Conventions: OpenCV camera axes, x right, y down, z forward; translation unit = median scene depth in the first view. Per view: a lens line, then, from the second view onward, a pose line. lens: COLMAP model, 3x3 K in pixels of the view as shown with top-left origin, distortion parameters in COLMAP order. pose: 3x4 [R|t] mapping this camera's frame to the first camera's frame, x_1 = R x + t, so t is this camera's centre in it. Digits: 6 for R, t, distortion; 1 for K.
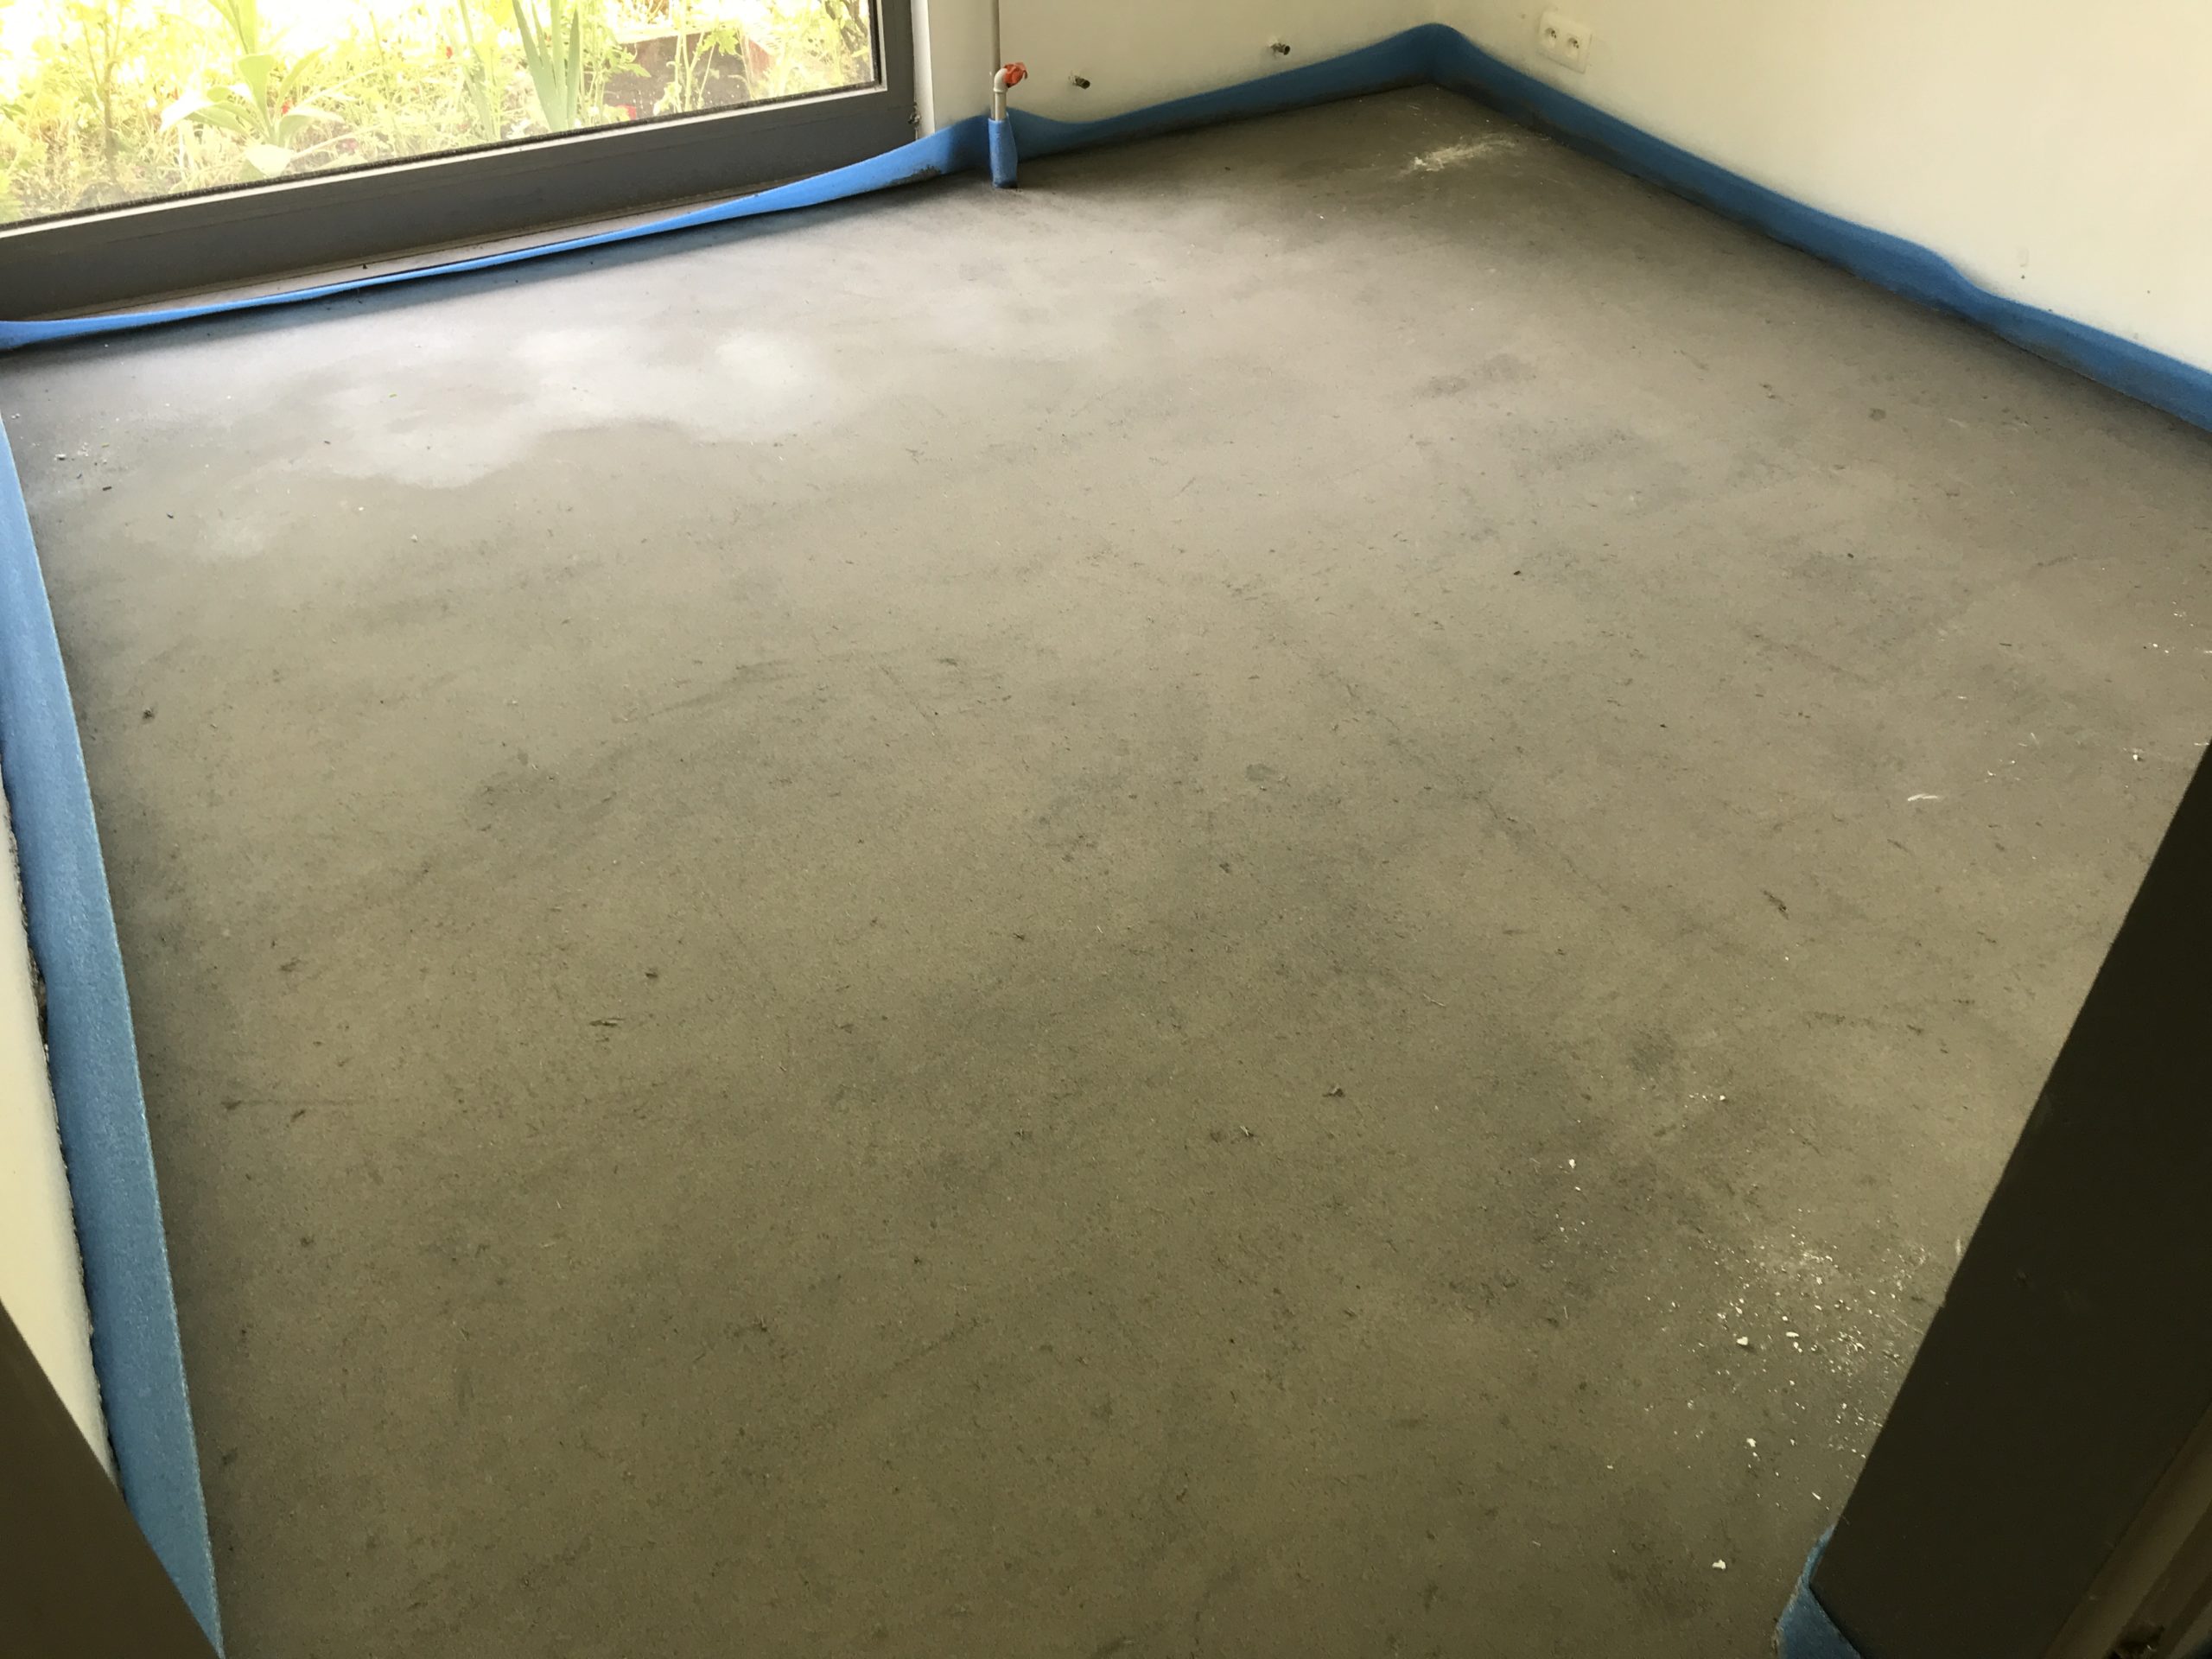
lens RADIAL K [[1813.6, 0, 1108.2], [0, 1813.6, 804.6], [0, 0, 1]] dist [0.021237, -0.015624]
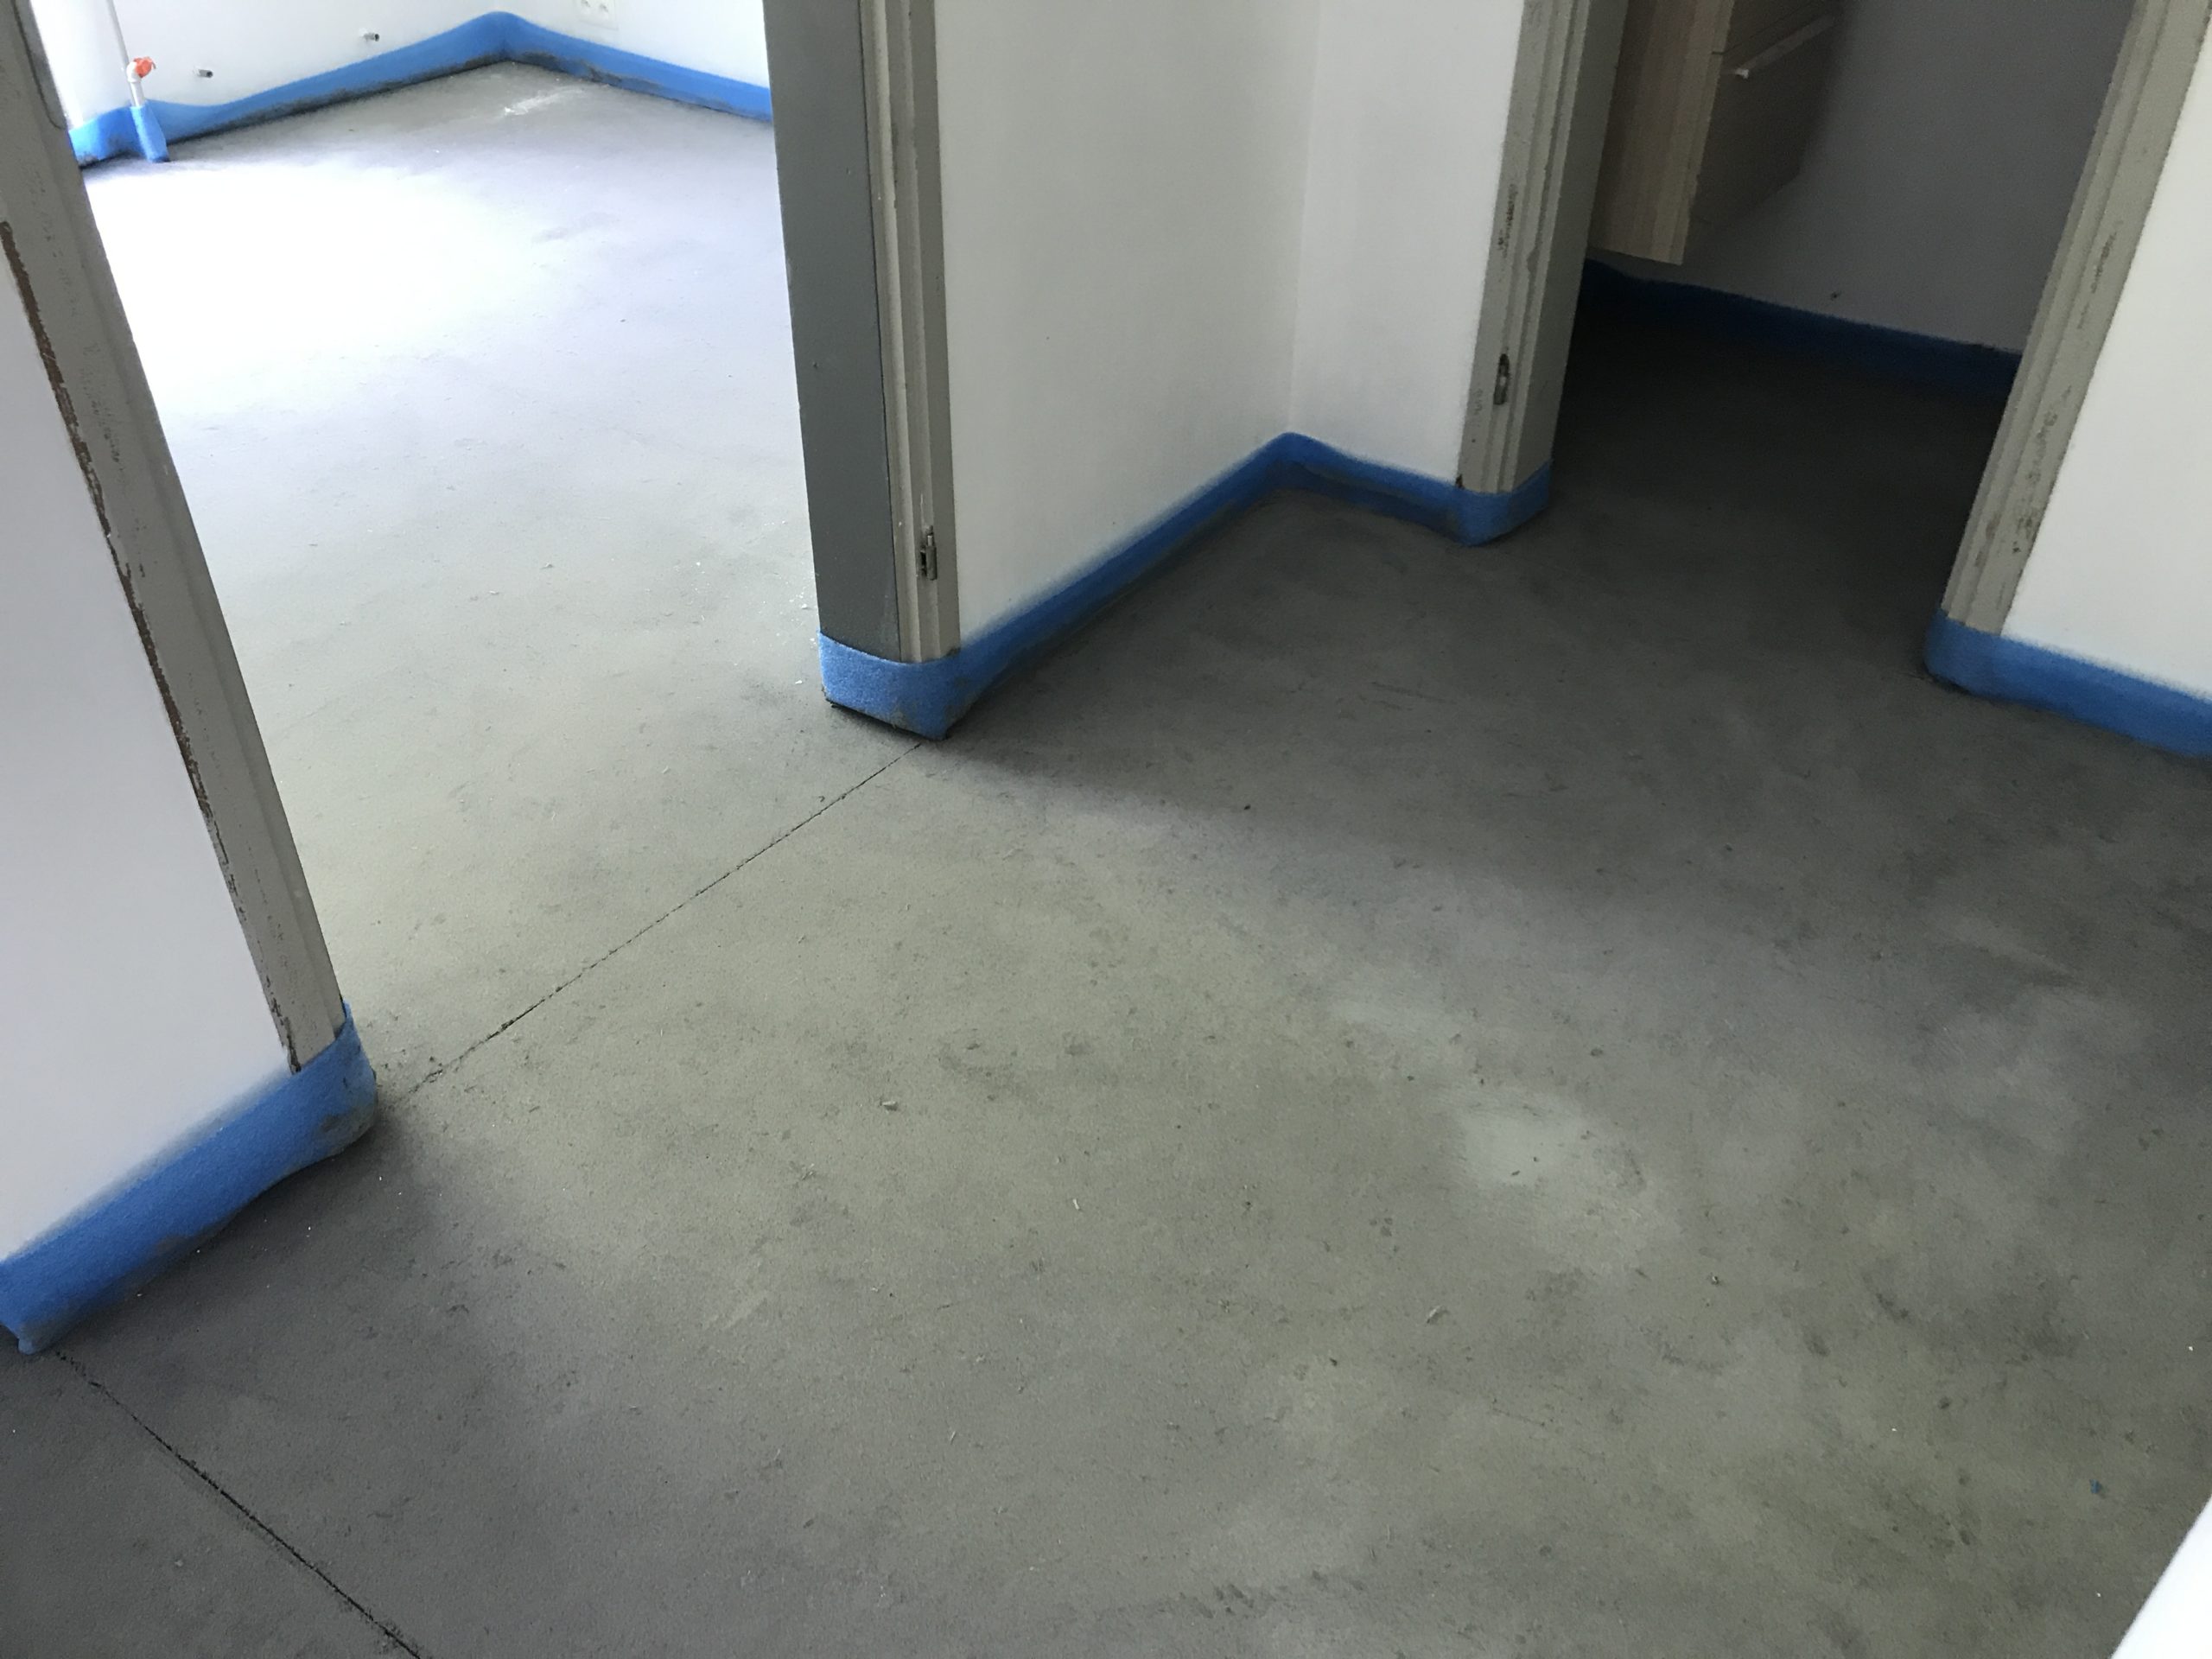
lens RADIAL K [[1813.6, 0, 1108.2], [0, 1813.6, 804.6], [0, 0, 1]] dist [0.021237, -0.015624]
pose [[0.902472, -0.244272, 0.354789, -0.022599], [0.261789, 0.965124, -0.001421, 0.238577], [-0.342068, 0.094162, 0.934945, -0.305435]]
